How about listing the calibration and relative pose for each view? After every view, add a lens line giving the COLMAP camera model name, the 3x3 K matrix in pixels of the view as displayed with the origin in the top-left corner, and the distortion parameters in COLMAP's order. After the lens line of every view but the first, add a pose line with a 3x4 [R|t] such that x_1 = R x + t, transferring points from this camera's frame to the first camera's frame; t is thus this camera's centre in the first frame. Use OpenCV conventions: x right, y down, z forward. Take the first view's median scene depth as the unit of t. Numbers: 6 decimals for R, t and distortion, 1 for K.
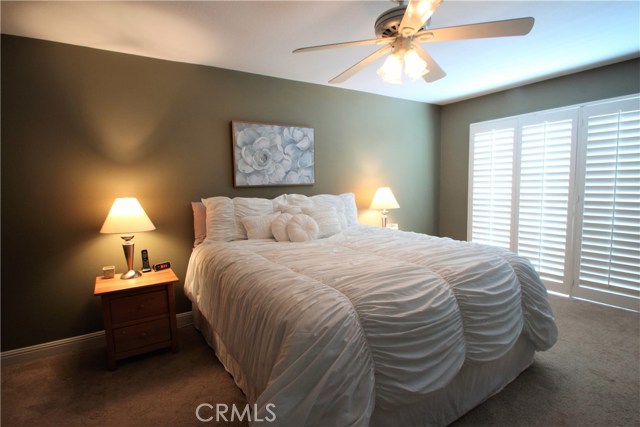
lens RADIAL K [[333.2, 0, 320.0], [0, 333.2, 213.5], [0, 0, 1]] dist [-0.002304, -0.000443]
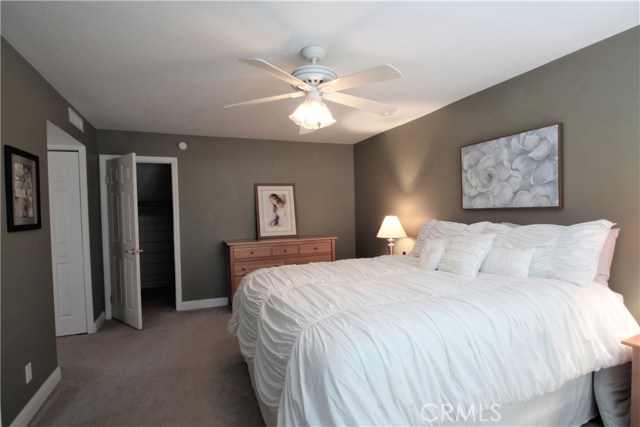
lens RADIAL K [[333.2, 0, 320.0], [0, 333.2, 213.5], [0, 0, 1]] dist [-0.002304, -0.000443]
pose [[-0.174396, 0.030371, -0.984207, 0.778103], [-0.064365, 0.997035, 0.042172, -0.078648], [0.982570, 0.070703, -0.171924, 0.699495]]
